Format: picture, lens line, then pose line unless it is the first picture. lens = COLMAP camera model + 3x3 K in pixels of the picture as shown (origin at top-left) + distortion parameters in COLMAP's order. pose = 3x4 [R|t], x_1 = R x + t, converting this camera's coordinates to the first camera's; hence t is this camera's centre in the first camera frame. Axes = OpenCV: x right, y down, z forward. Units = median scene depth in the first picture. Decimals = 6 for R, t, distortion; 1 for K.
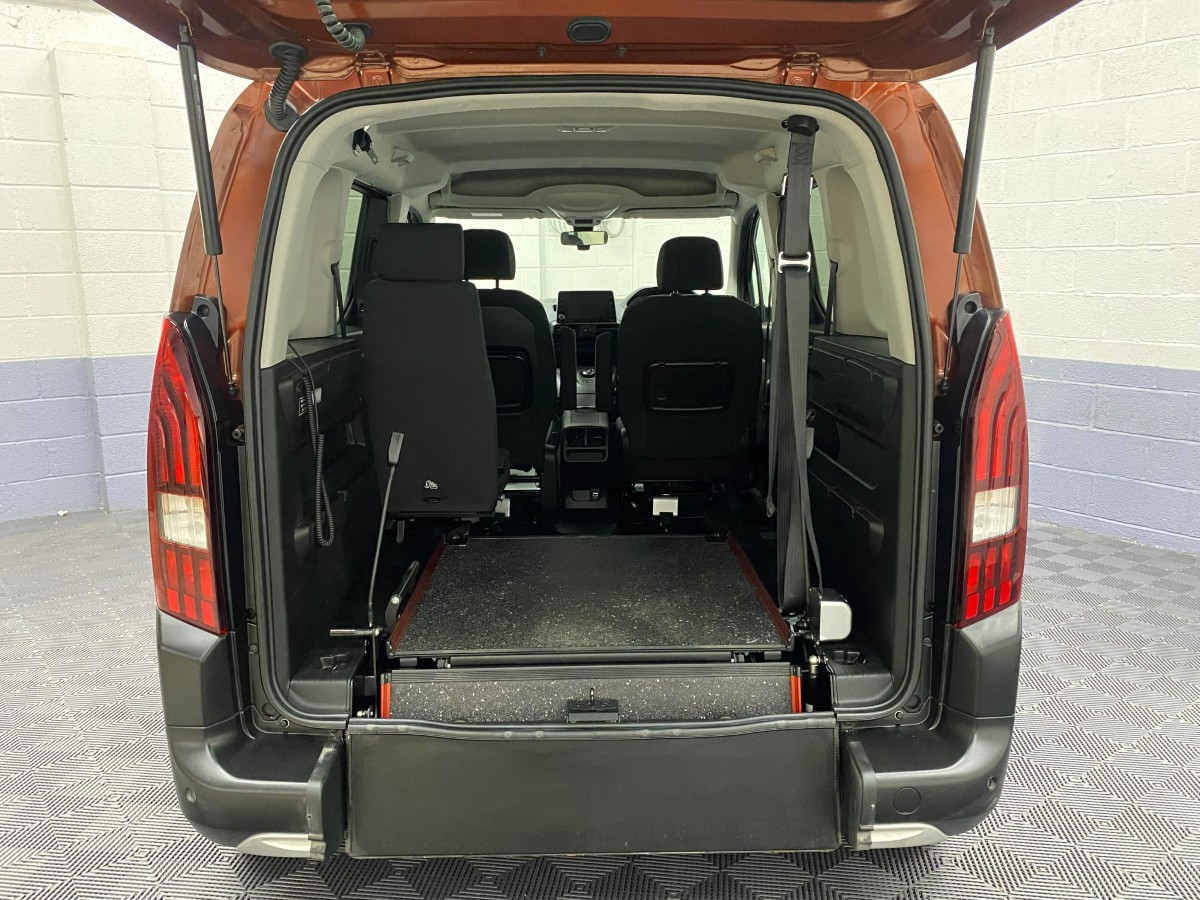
lens RADIAL K [[977.1, 0, 596.4], [0, 977.1, 458.3], [0, 0, 1]] dist [0.027874, -0.017520]
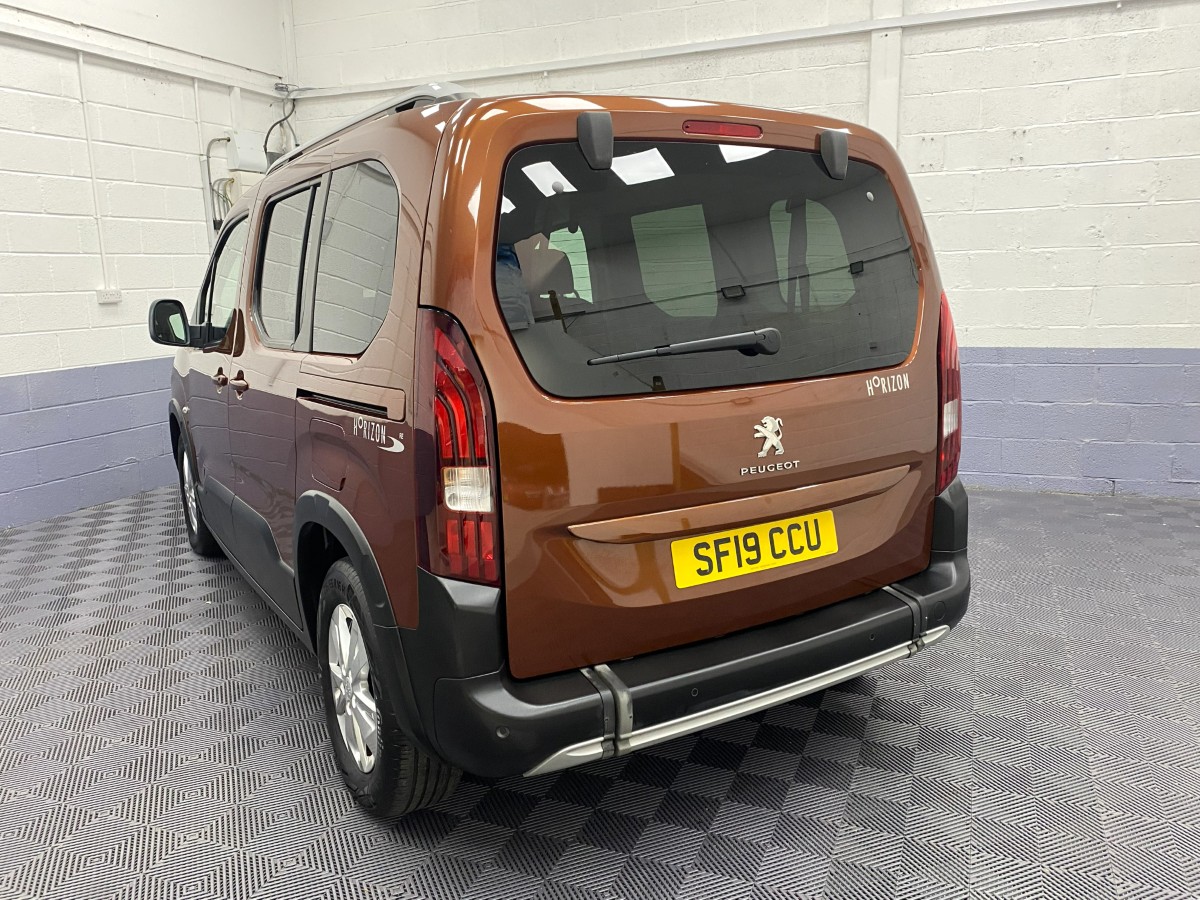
lens RADIAL K [[930.6, 0, 606.2], [0, 930.6, 456.6], [0, 0, 1]] dist [0.032465, -0.024712]
pose [[0.859457, -0.114155, 0.498299, -0.669559], [0.123829, 0.992209, 0.013725, 0.025709], [-0.495983, 0.049908, 0.866897, 0.001204]]
